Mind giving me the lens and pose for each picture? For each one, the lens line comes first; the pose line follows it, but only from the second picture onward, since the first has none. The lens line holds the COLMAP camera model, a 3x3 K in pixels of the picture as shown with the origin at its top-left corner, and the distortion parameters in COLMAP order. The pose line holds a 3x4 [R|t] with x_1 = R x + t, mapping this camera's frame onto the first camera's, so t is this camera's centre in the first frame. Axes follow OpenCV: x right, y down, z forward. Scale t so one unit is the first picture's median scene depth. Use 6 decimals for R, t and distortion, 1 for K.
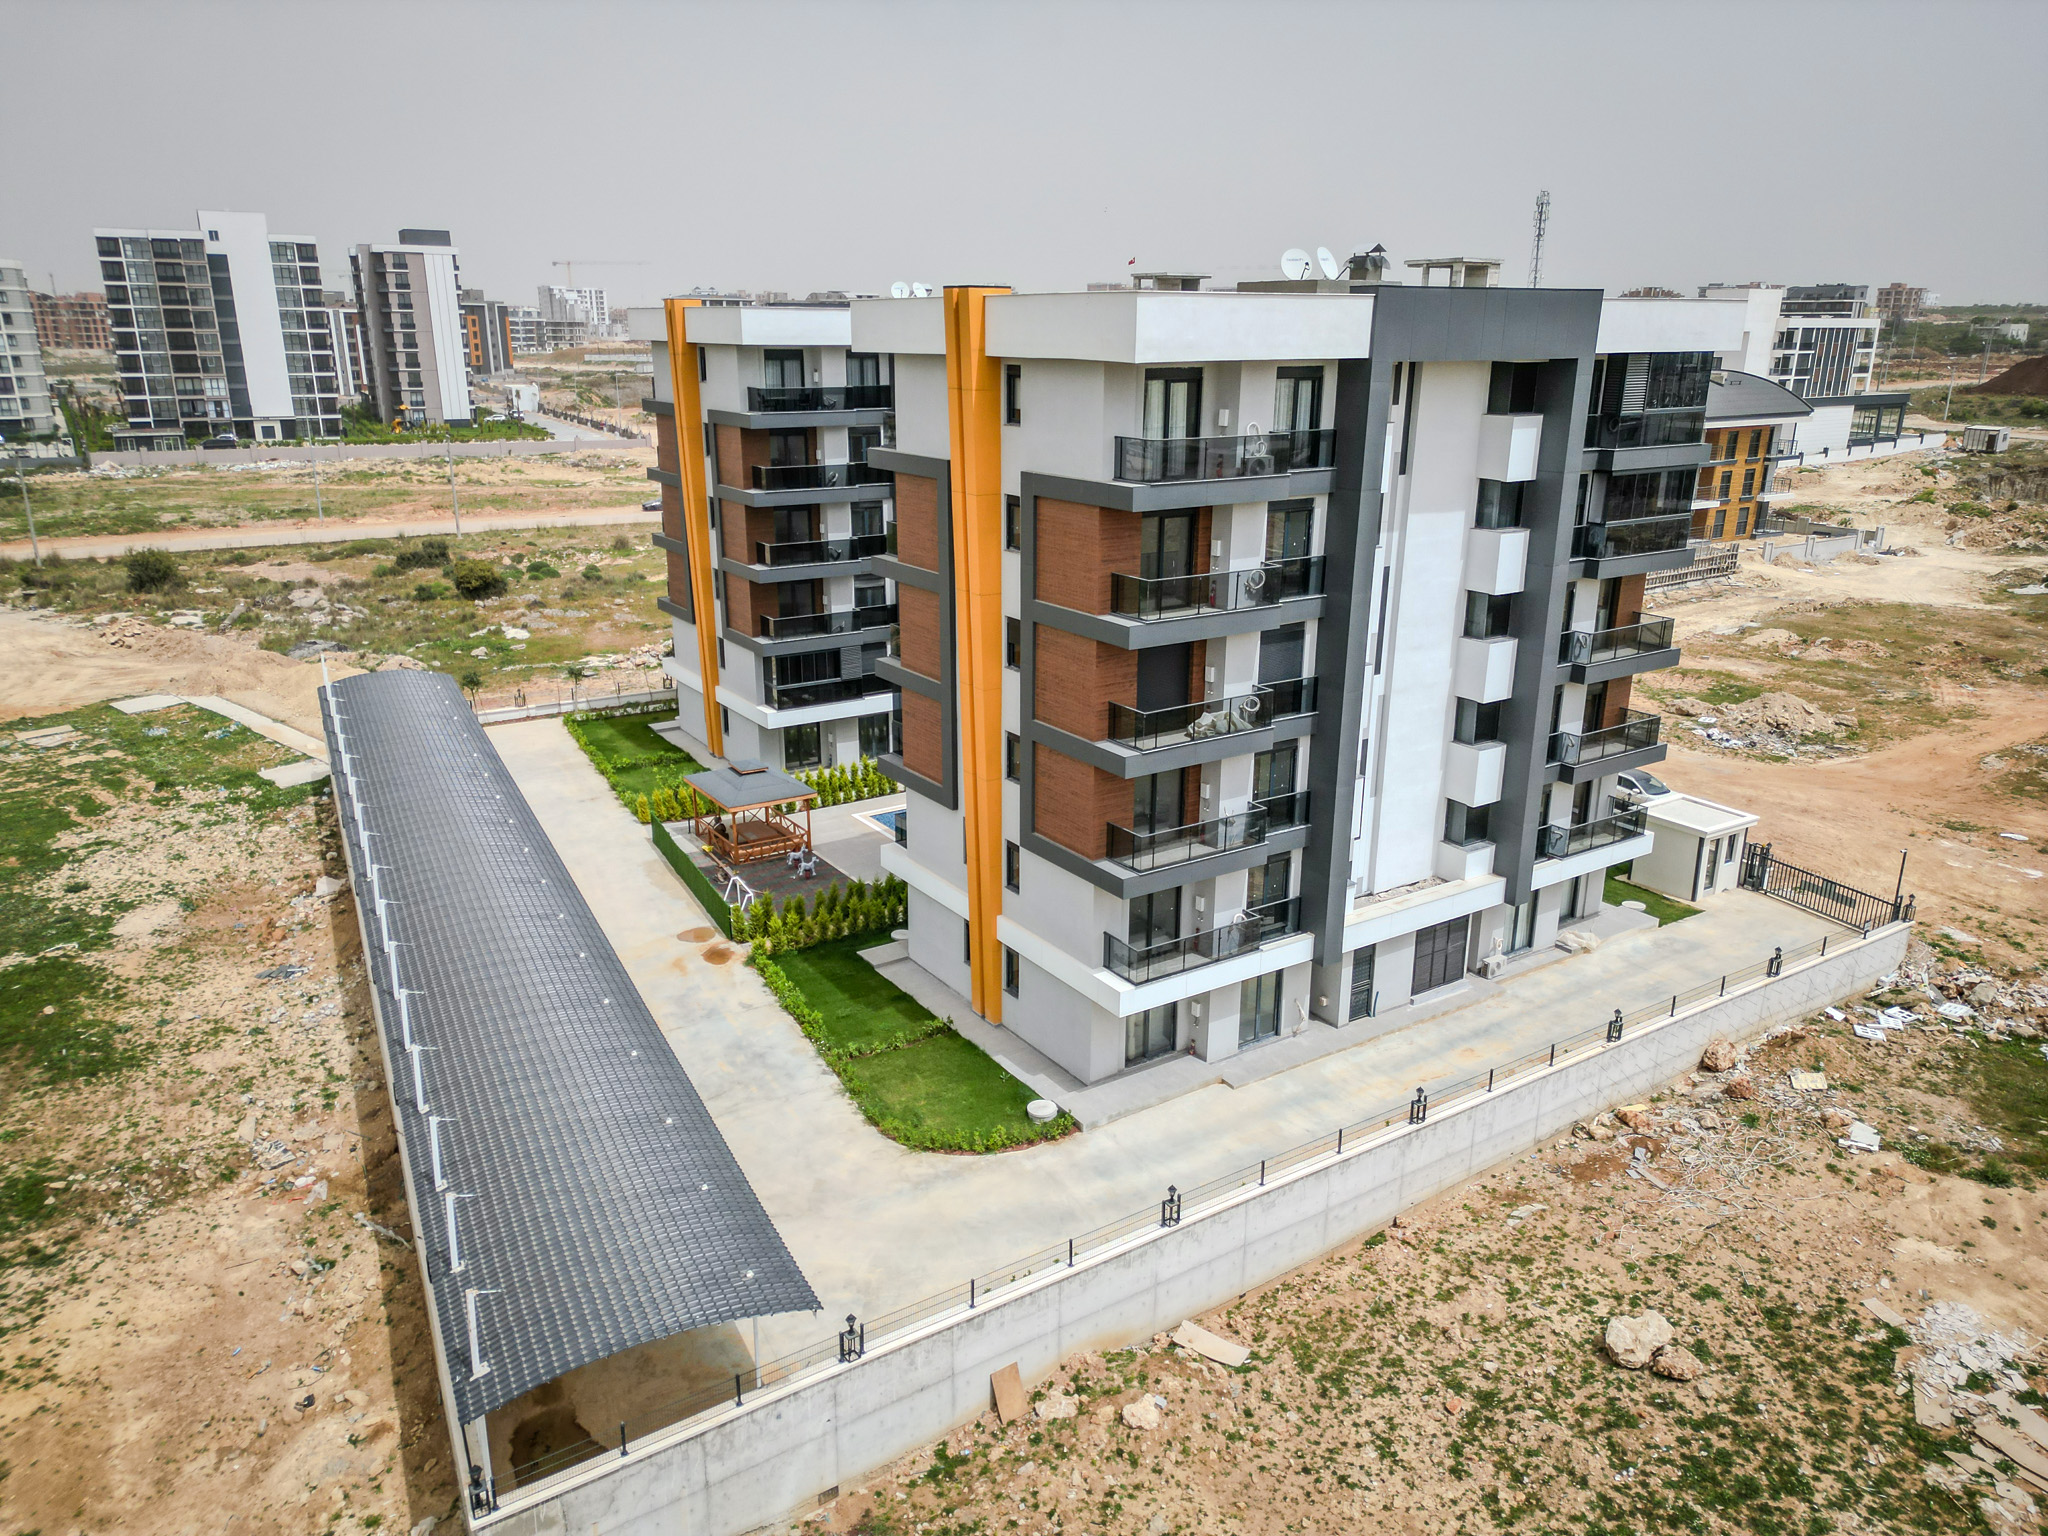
lens RADIAL K [[1437.9, 0, 1024.0], [0, 1437.9, 768.0], [0, 0, 1]] dist [0.029661, -0.002561]
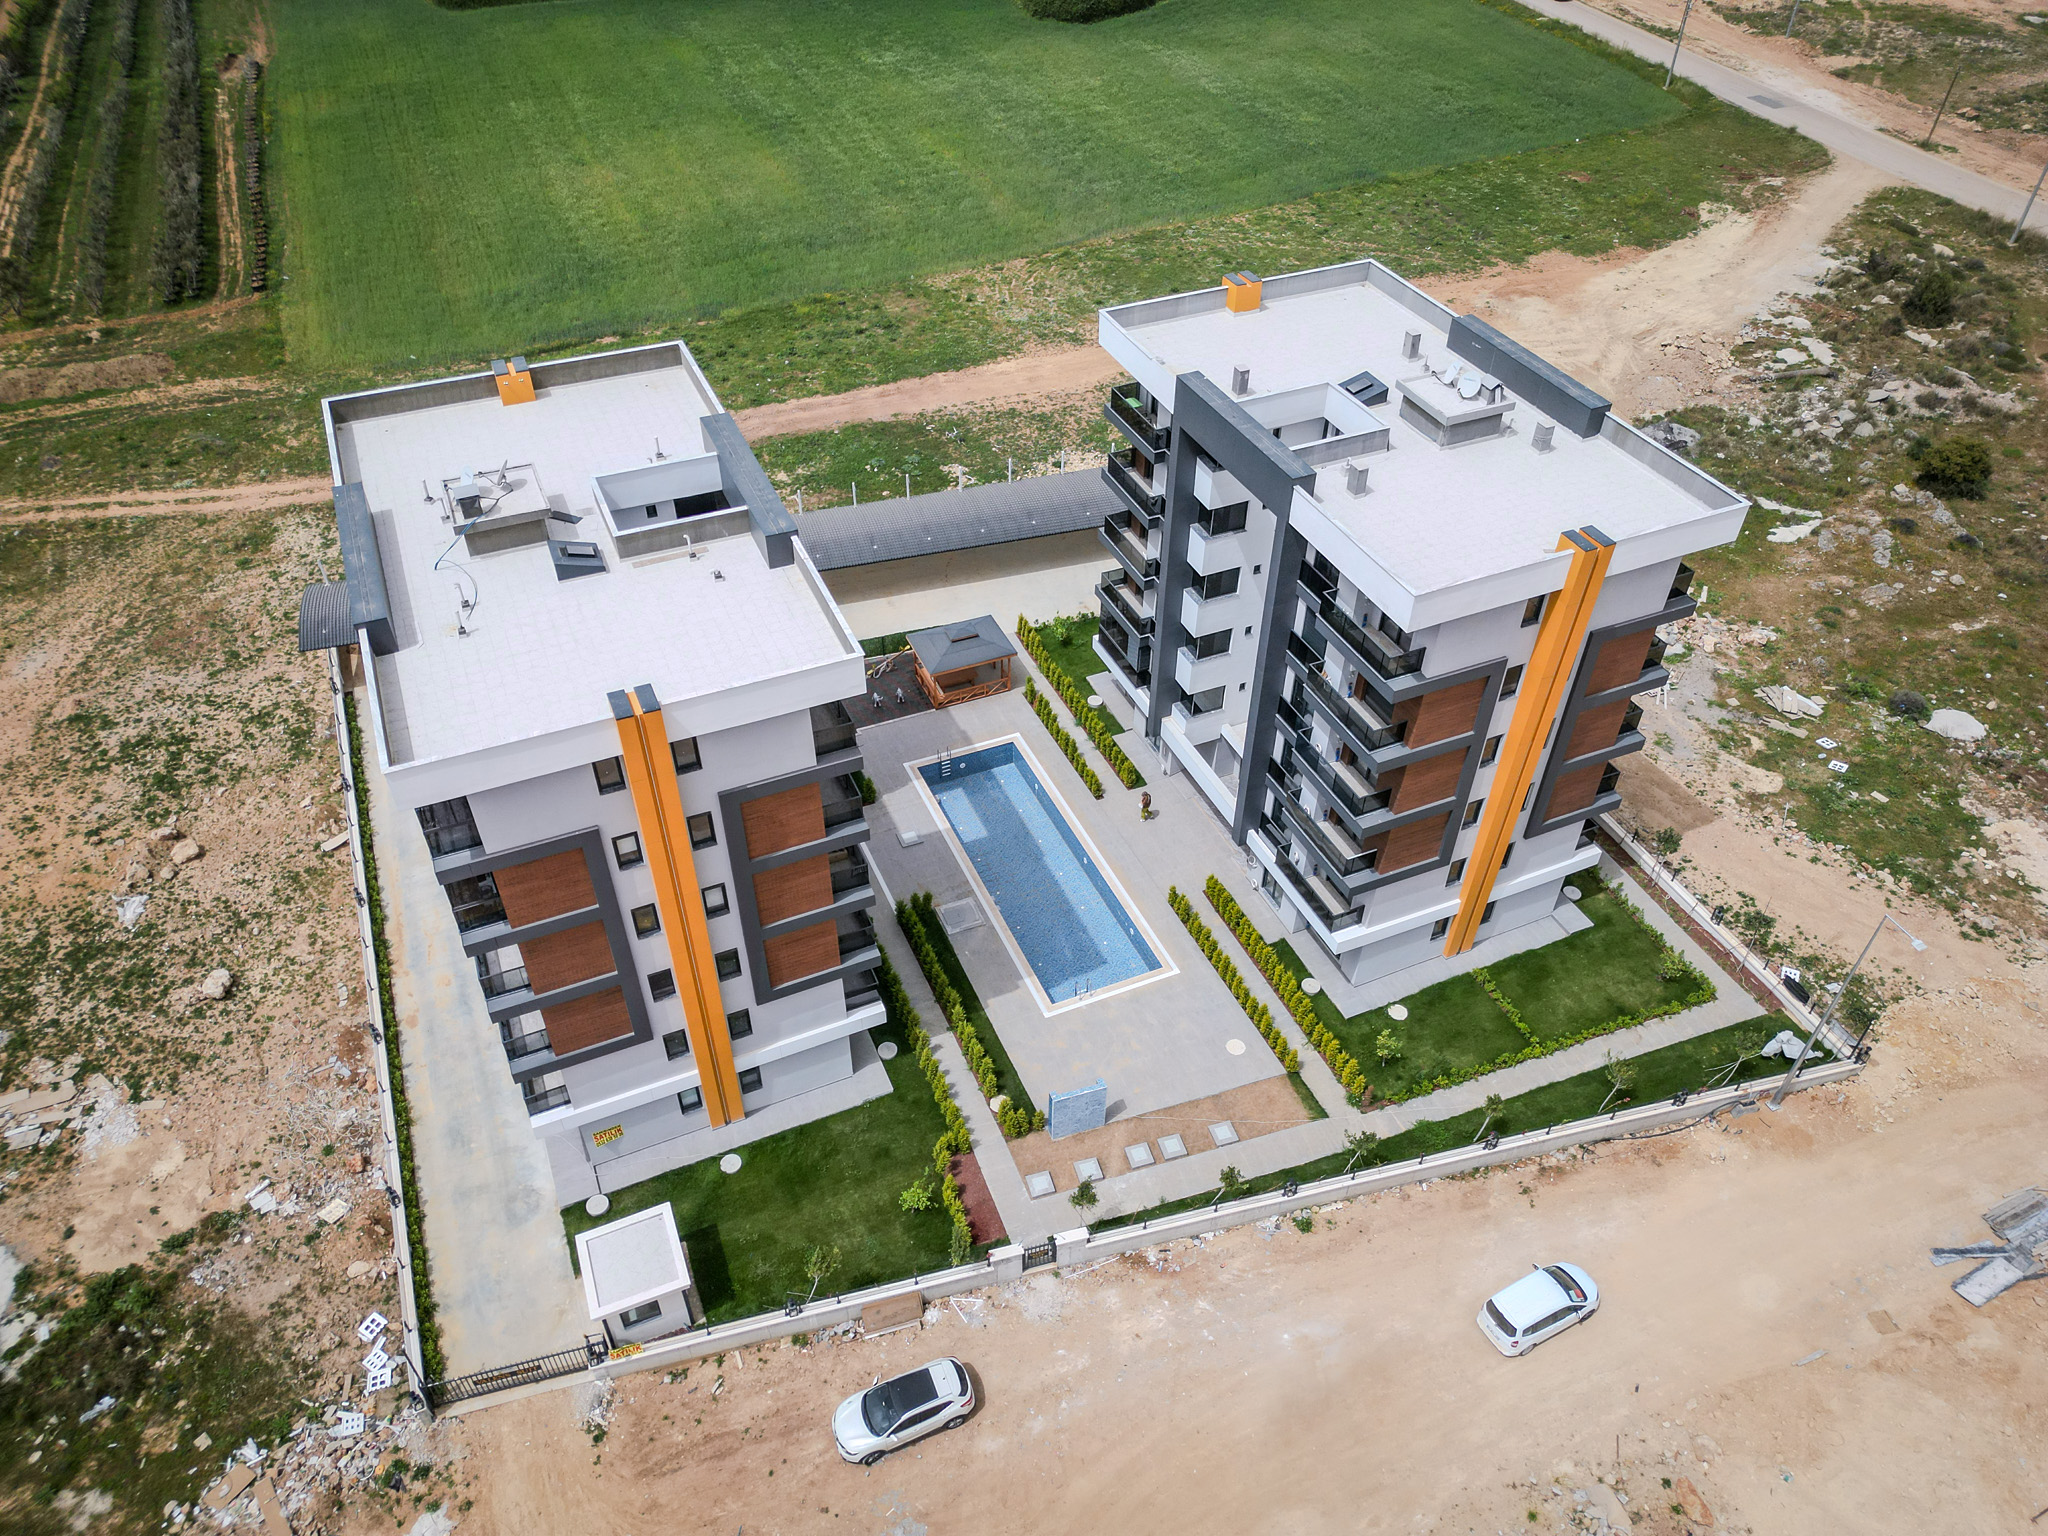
lens RADIAL K [[1426.2, 0, 1024.0], [0, 1426.2, 768.0], [0, 0, 1]] dist [0.063707, -0.057119]
pose [[-0.176453, 0.647464, -0.741387, 1.239931], [-0.292328, 0.684751, 0.667578, -1.180822], [0.939898, 0.334524, 0.068445, 1.496422]]
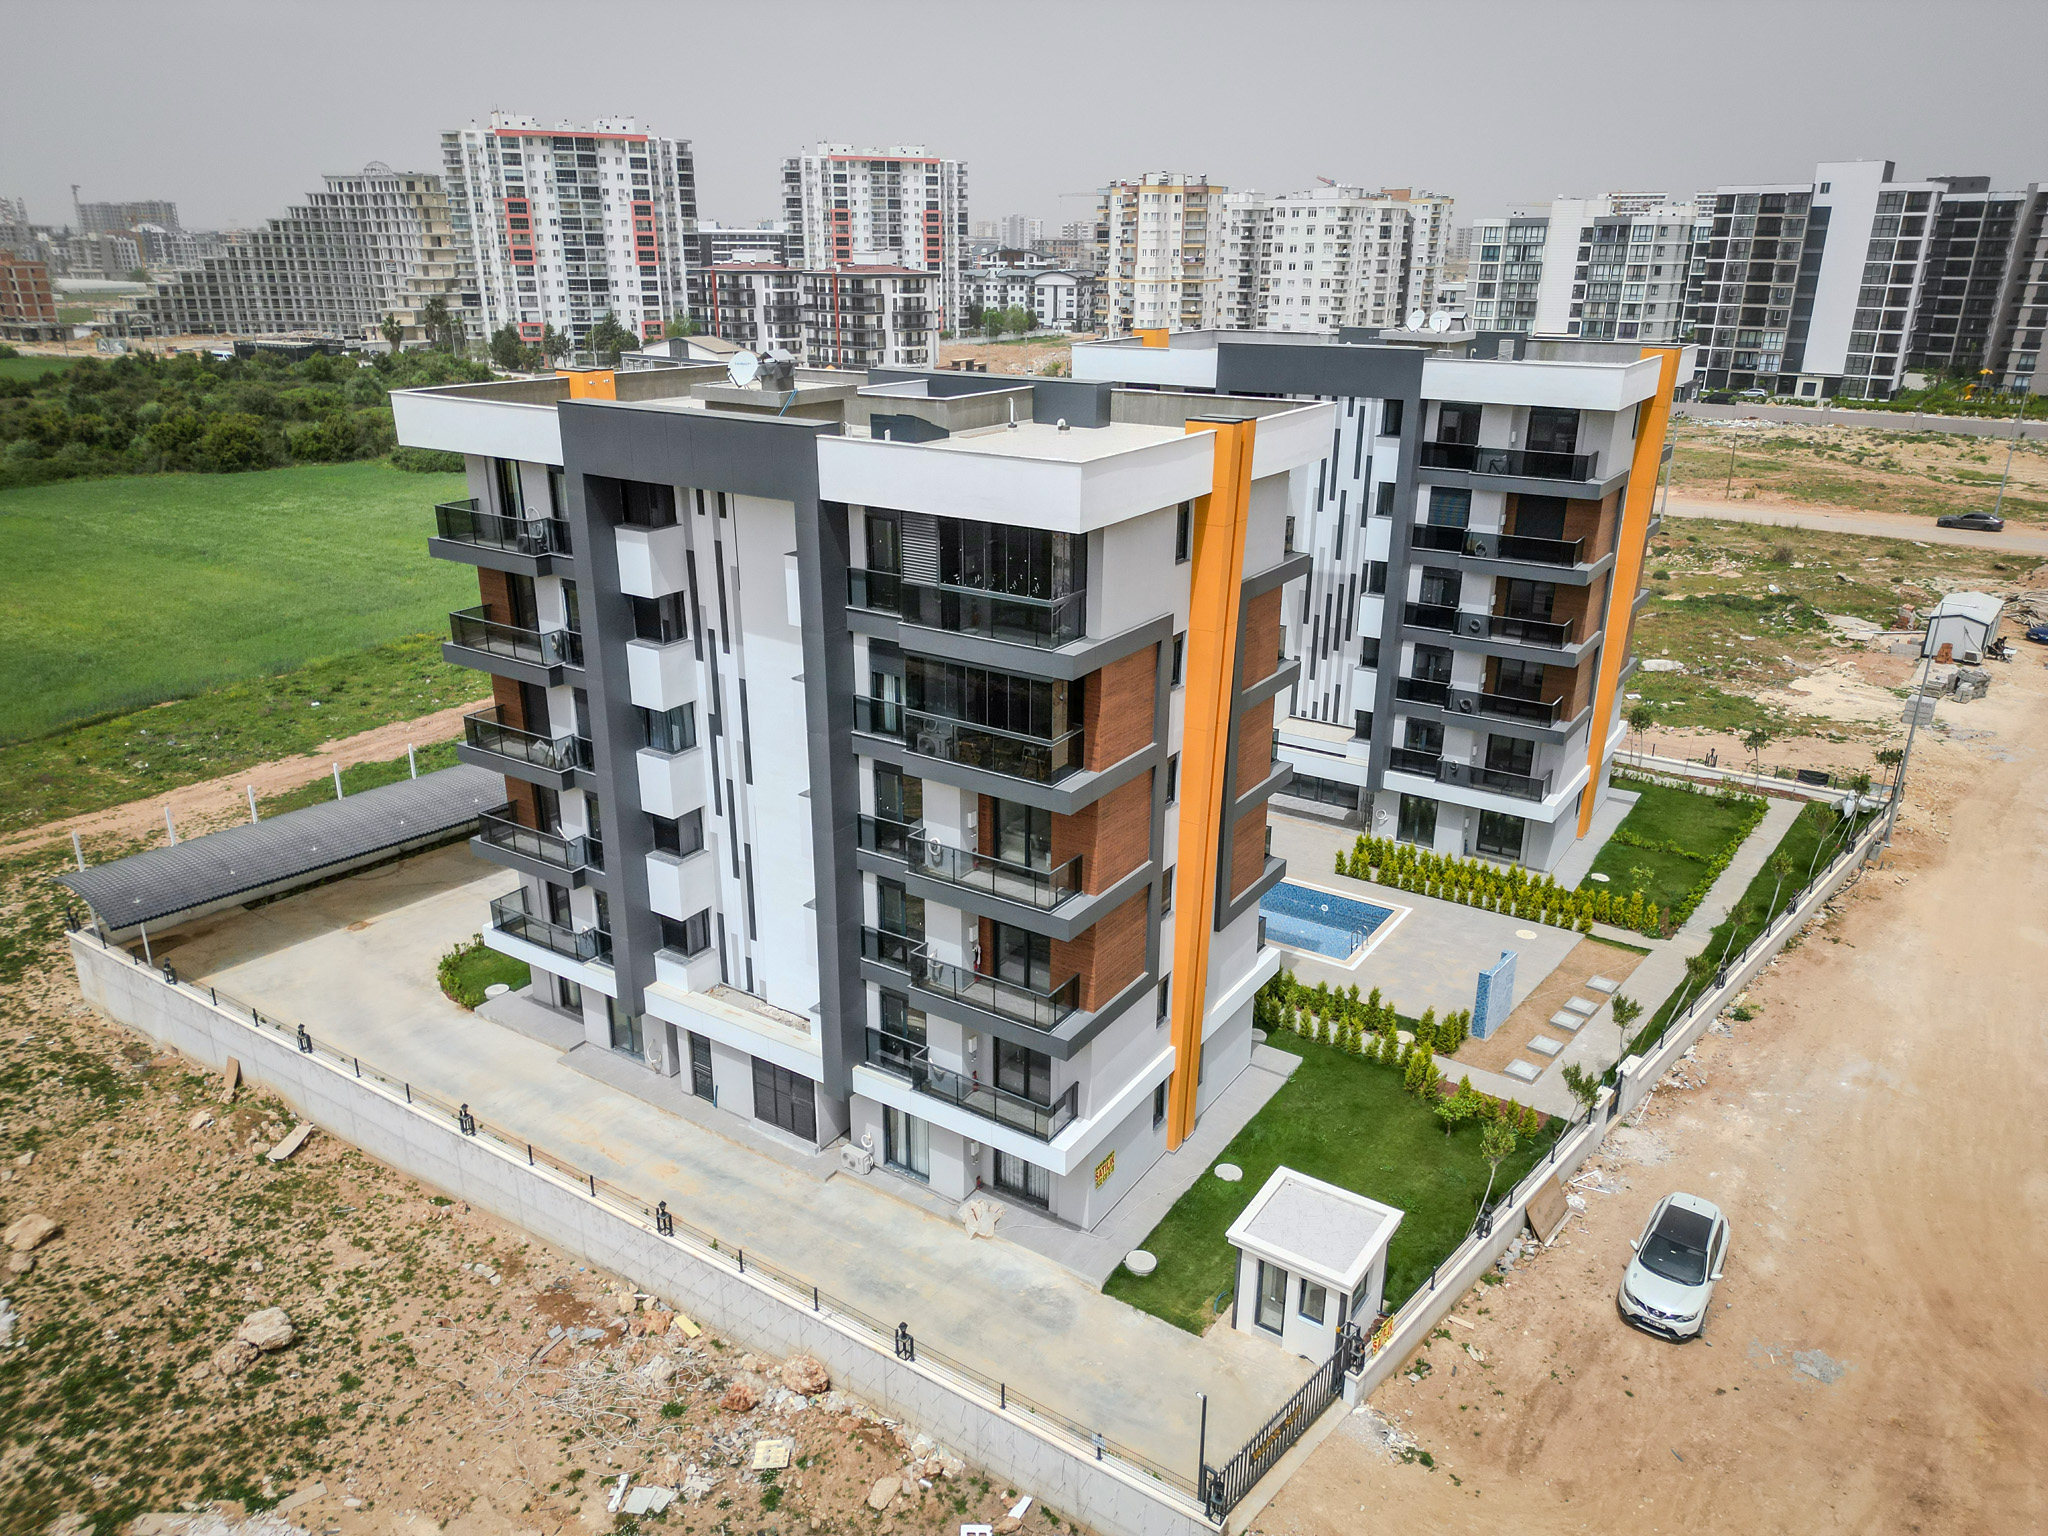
lens RADIAL K [[1436.5, 0, 1017.6], [0, 1436.5, 762.9], [0, 0, 1]] dist [0.026323, 0.003066]
pose [[0.385624, 0.311766, -0.868387, 1.274968], [-0.272084, 0.937753, 0.215845, -0.373480], [0.881626, 0.153039, 0.446447, 0.791194]]
